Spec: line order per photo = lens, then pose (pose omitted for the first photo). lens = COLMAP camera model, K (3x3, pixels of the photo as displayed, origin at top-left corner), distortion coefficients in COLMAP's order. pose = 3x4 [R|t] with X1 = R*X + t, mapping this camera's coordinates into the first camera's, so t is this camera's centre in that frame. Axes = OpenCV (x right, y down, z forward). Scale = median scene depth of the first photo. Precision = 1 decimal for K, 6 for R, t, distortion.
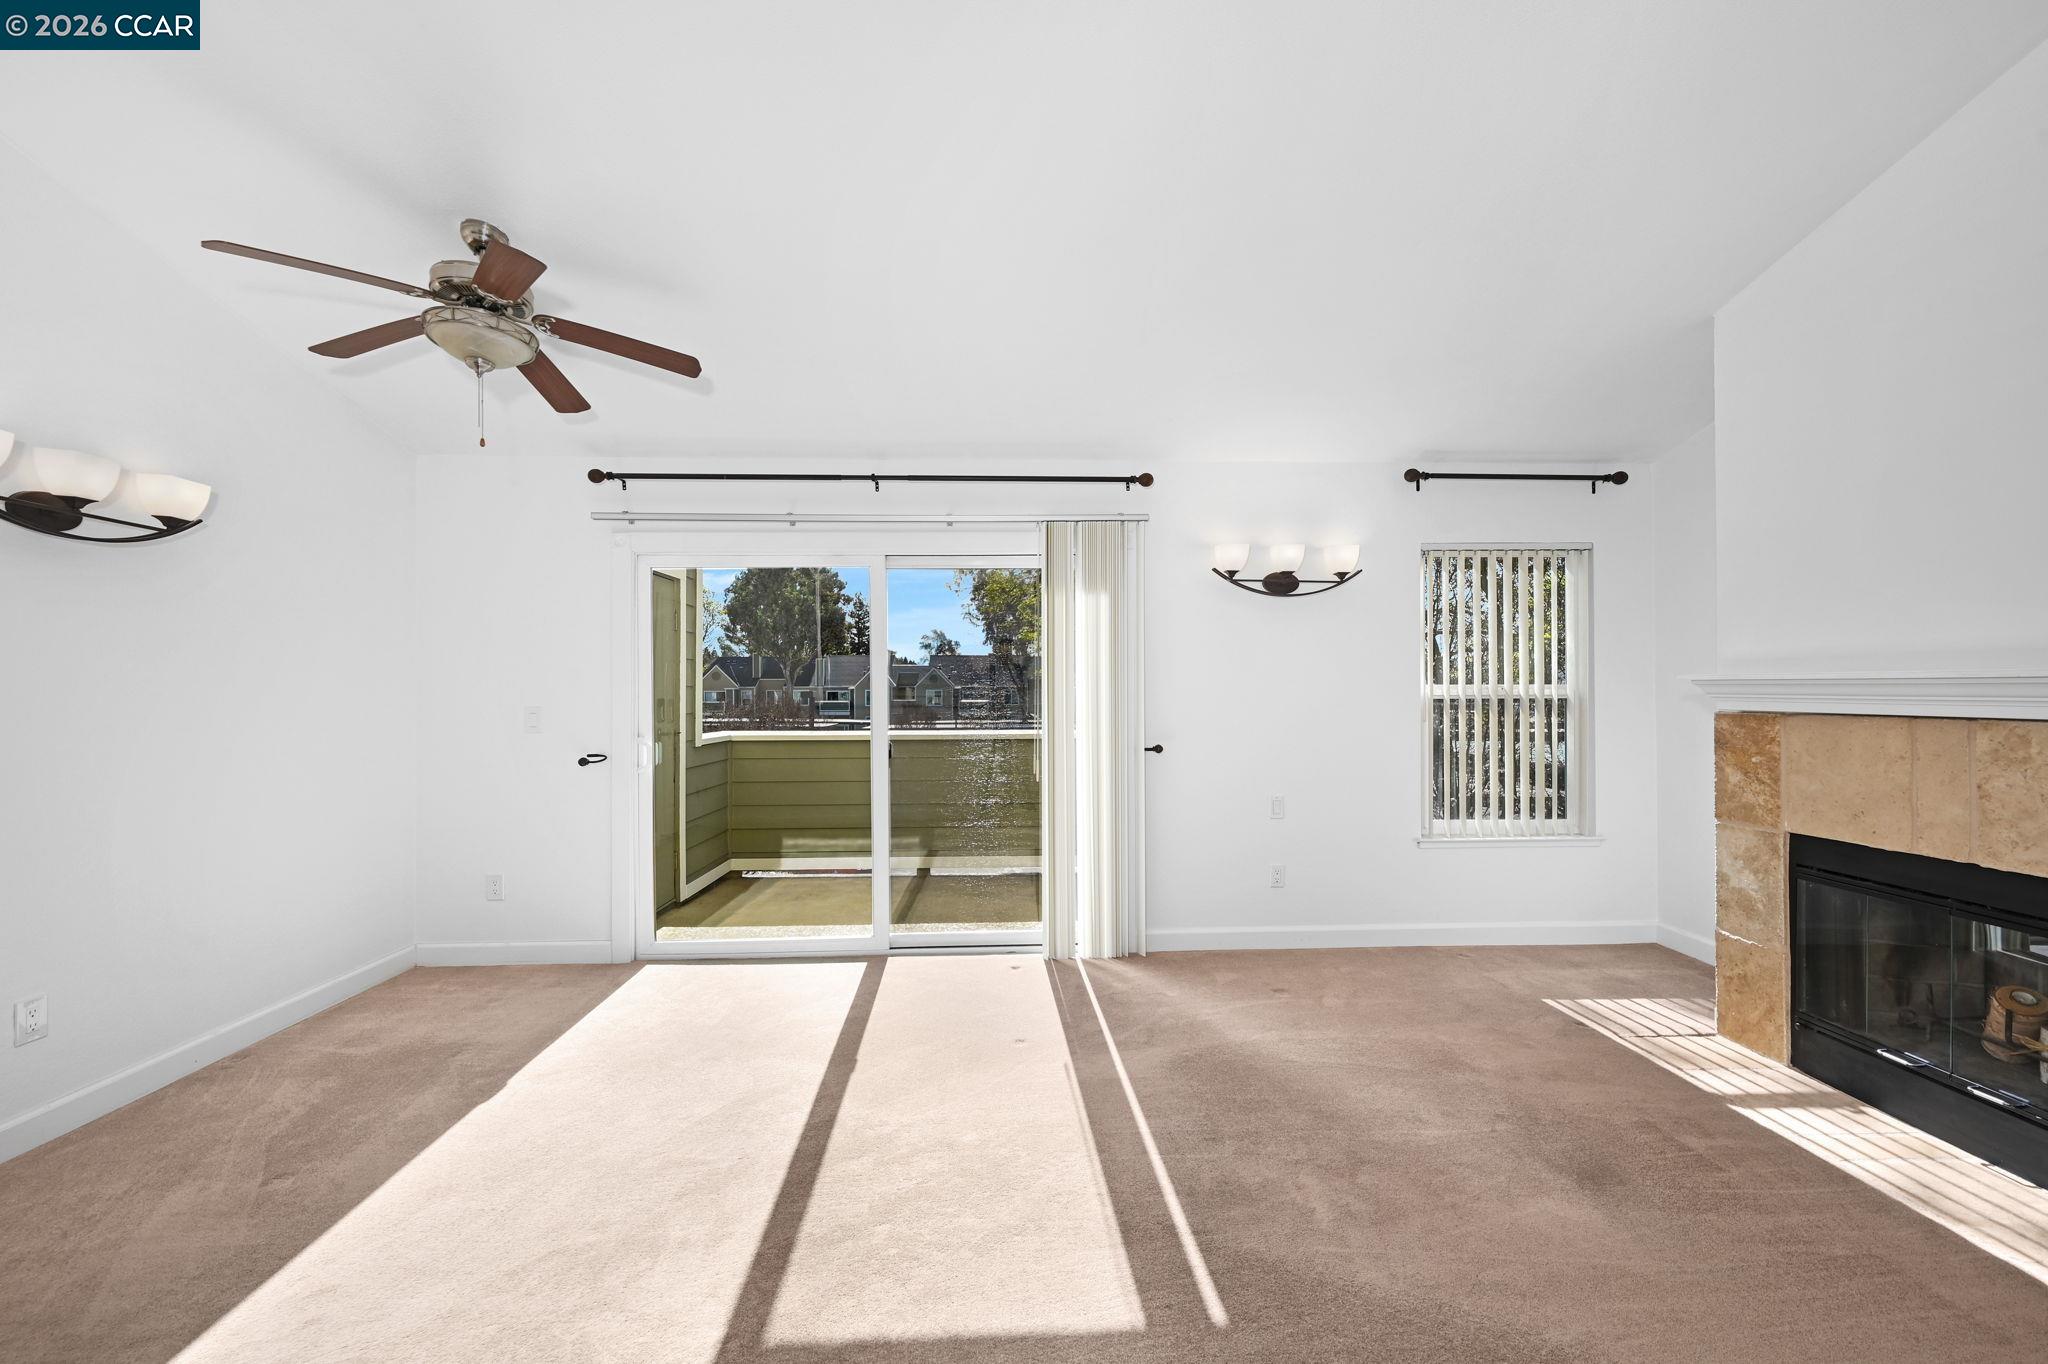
lens RADIAL K [[829.6, 0, 1024.0], [0, 829.6, 682.0], [0, 0, 1]] dist [0.000913, 0.000181]
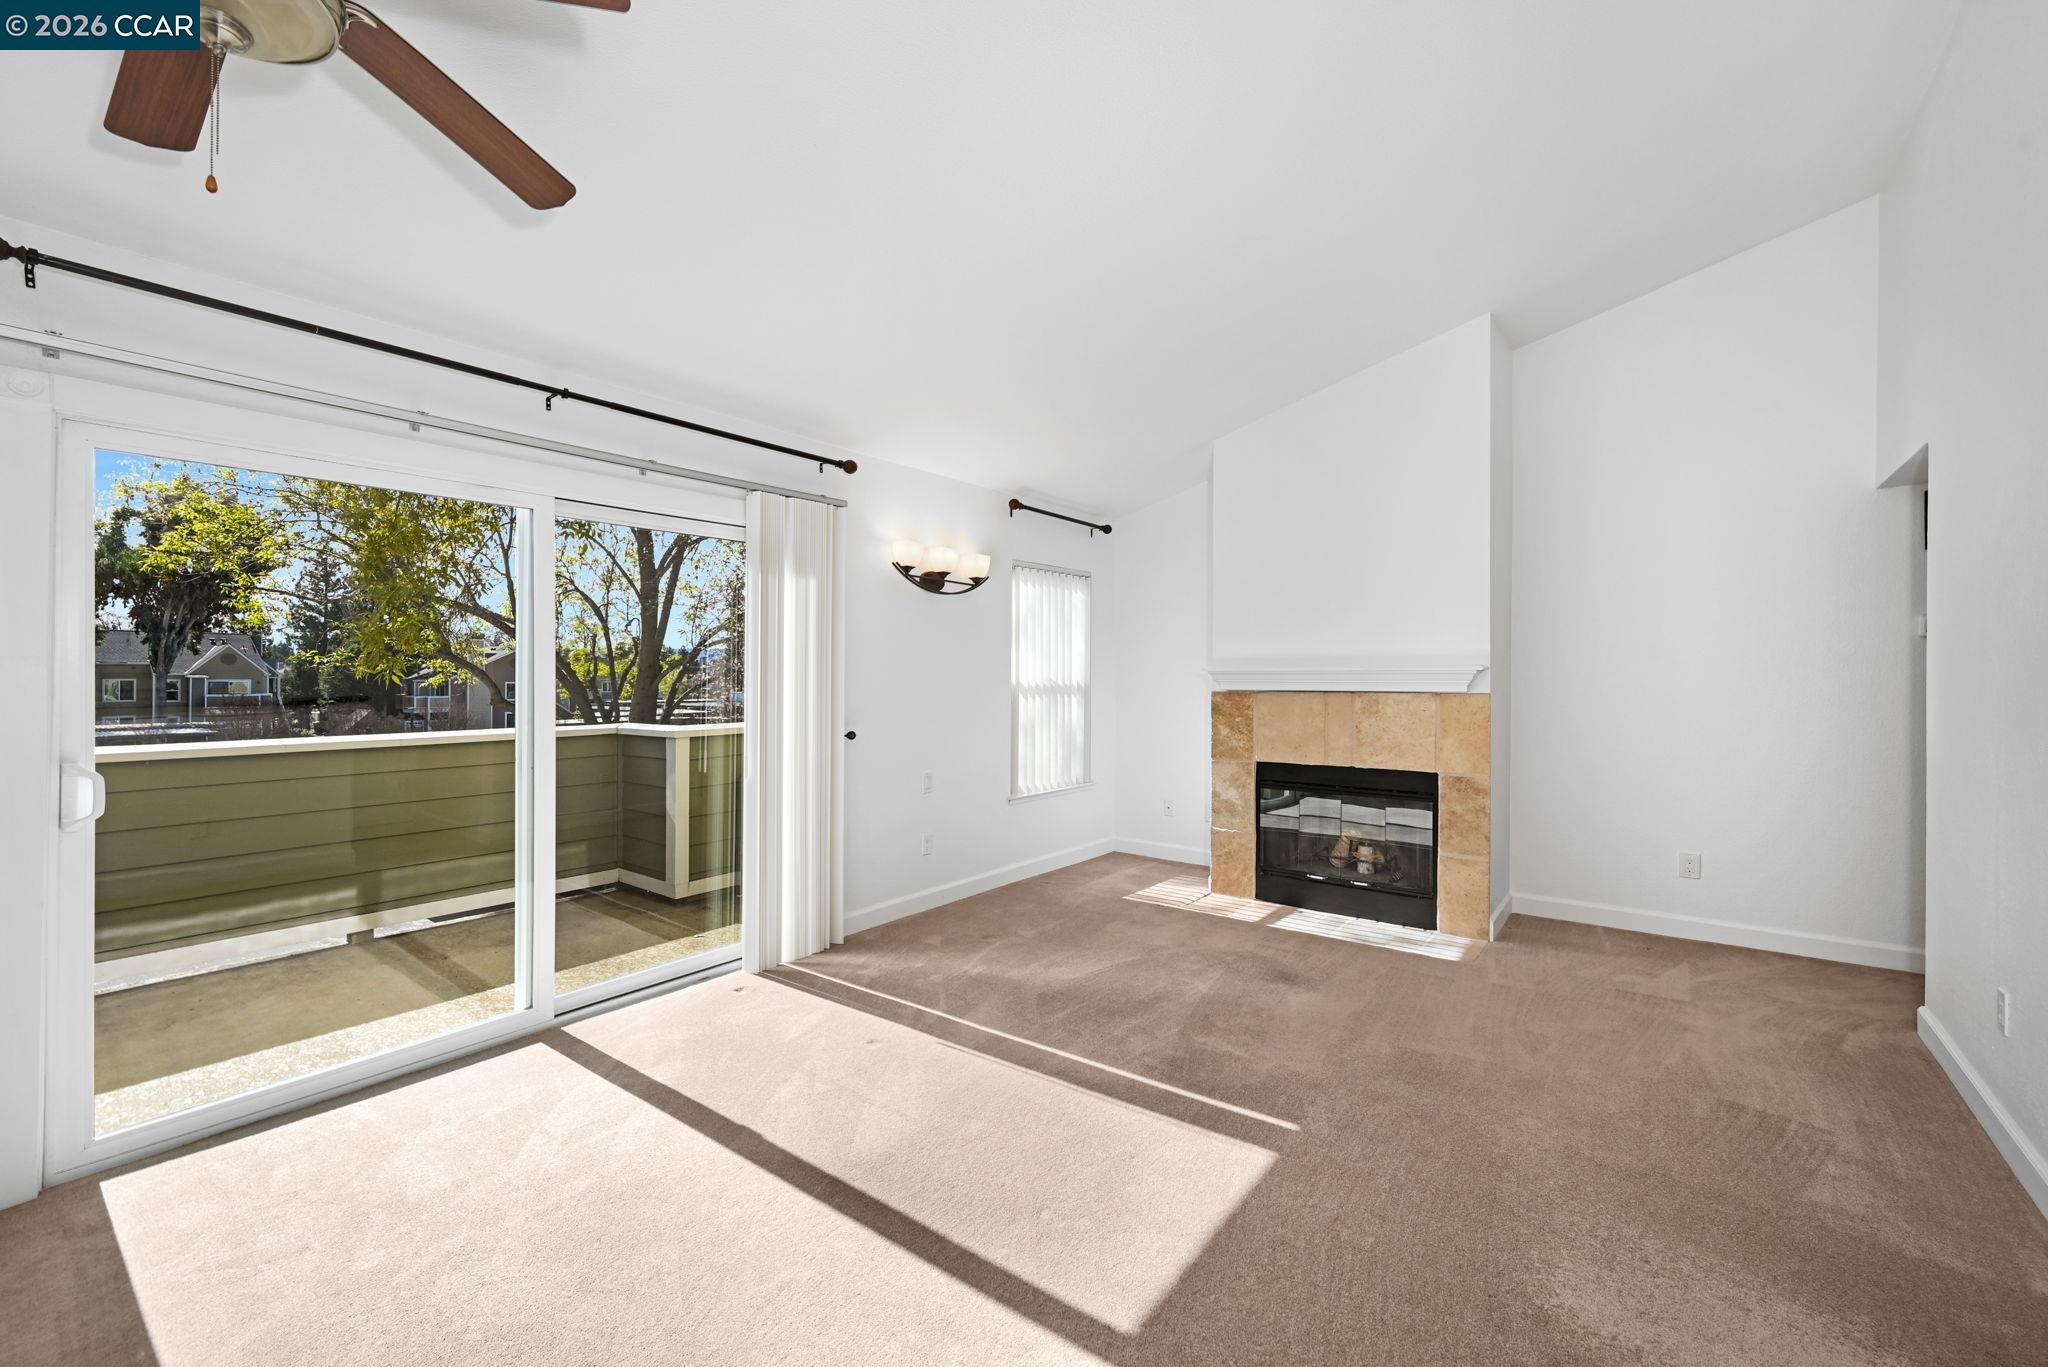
lens RADIAL K [[825.8, 0, 1027.4], [0, 825.8, 676.3], [0, 0, 1]] dist [-0.000830, -0.000427]
pose [[0.644191, 0.003446, 0.764857, -0.619952], [-0.007109, 0.999974, 0.001482, 0.007724], [-0.764832, -0.006392, 0.644198, 0.253206]]
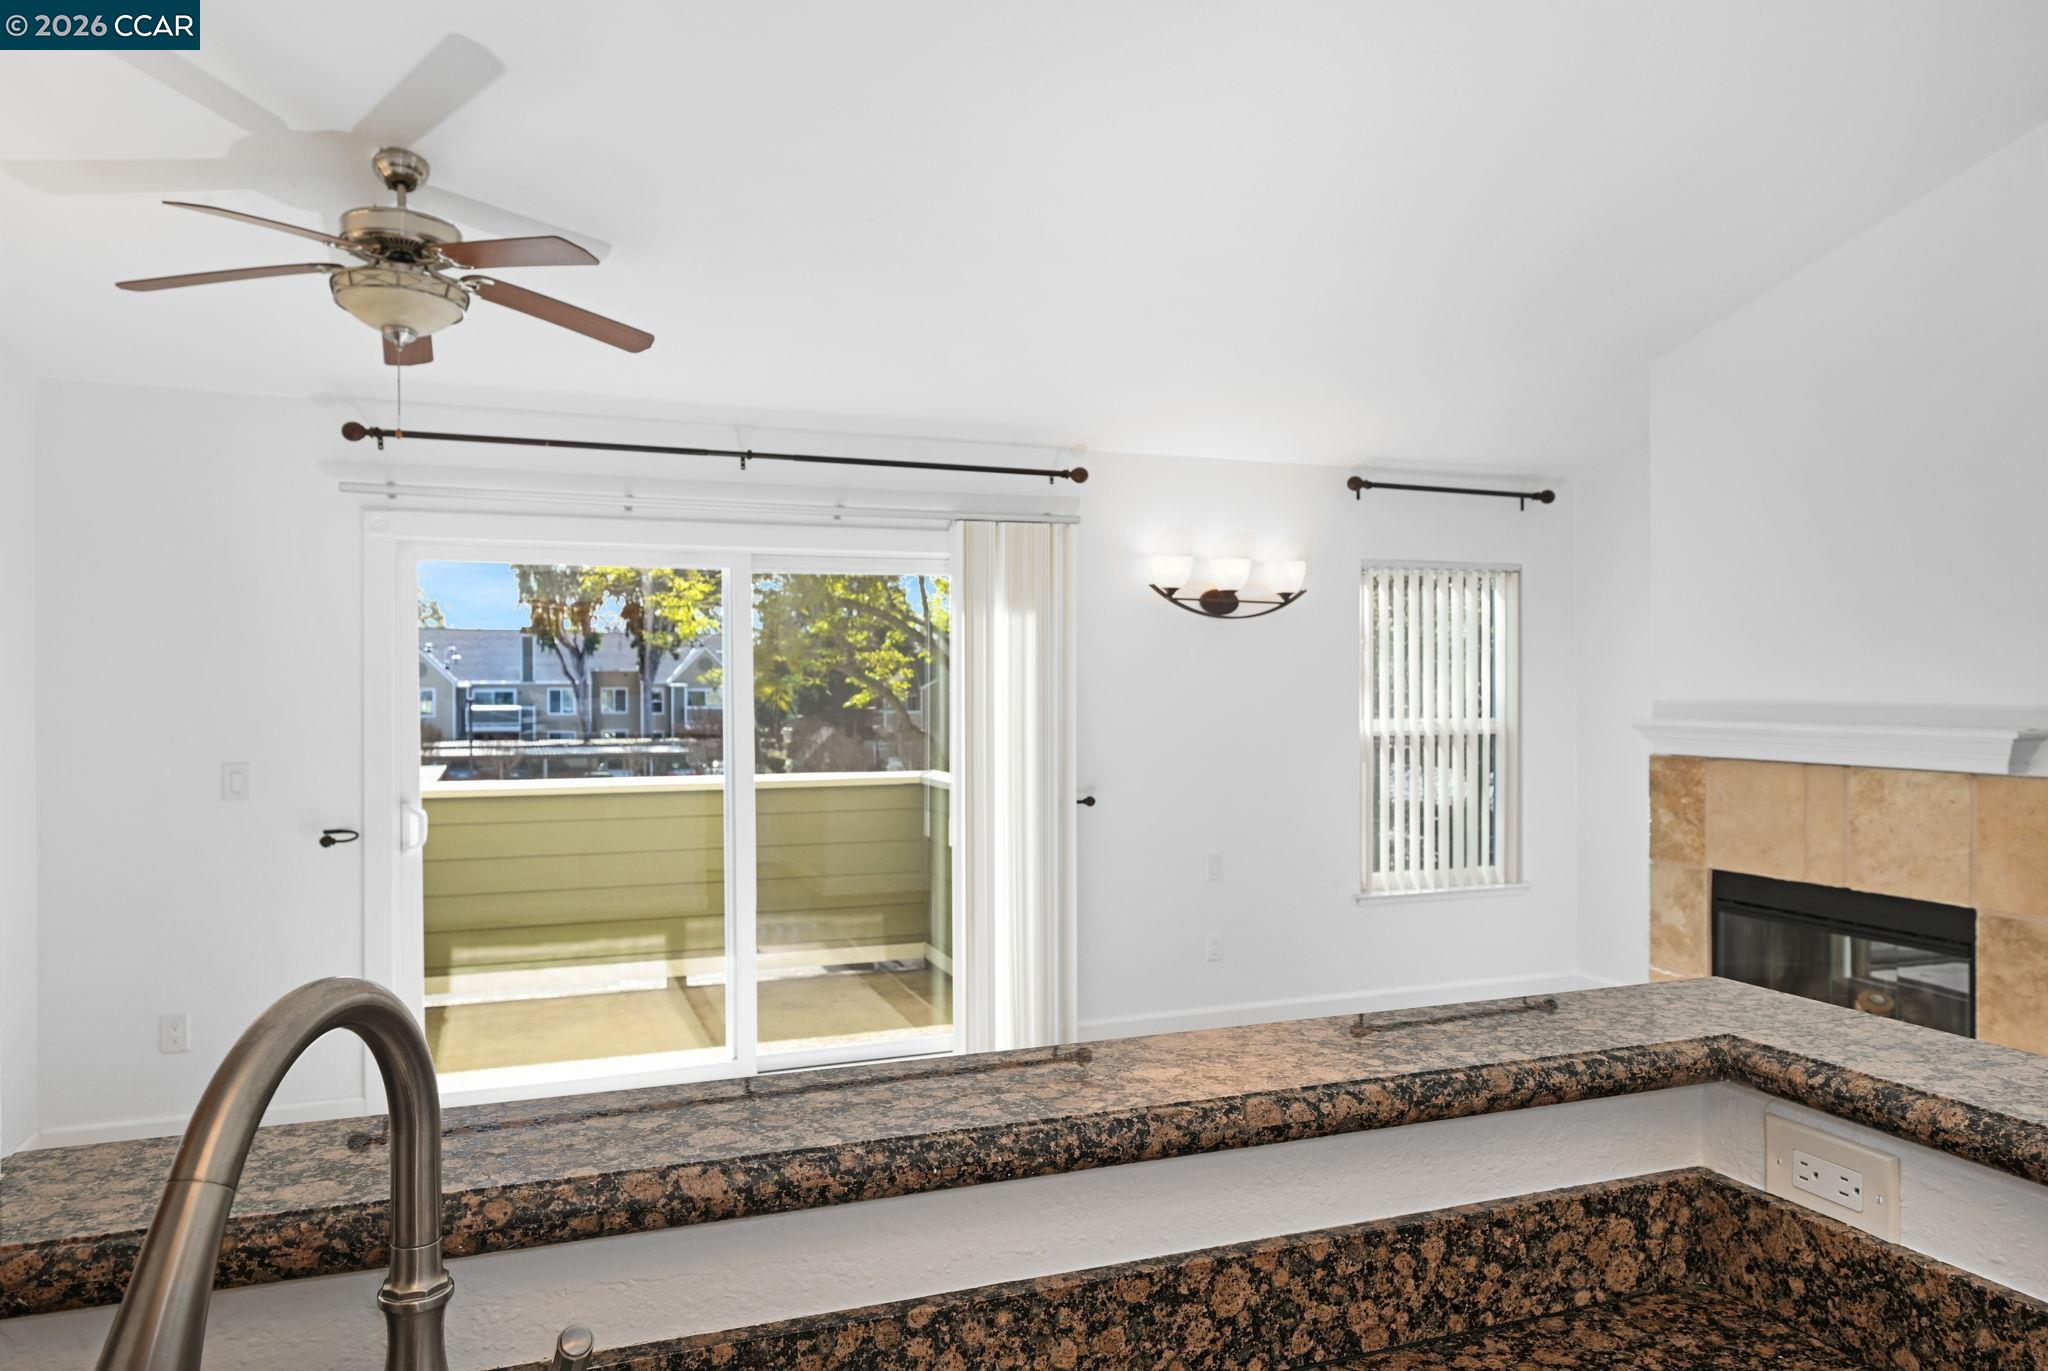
lens RADIAL K [[1347.8, 0, 1025.4], [0, 1347.8, 679.1], [0, 0, 1]] dist [-0.006231, 0.001144]
pose [[0.946309, 0.003135, 0.323247, -0.438066], [-0.004161, 0.999988, 0.002484, -0.058663], [-0.323235, -0.003696, 0.946311, -0.324875]]
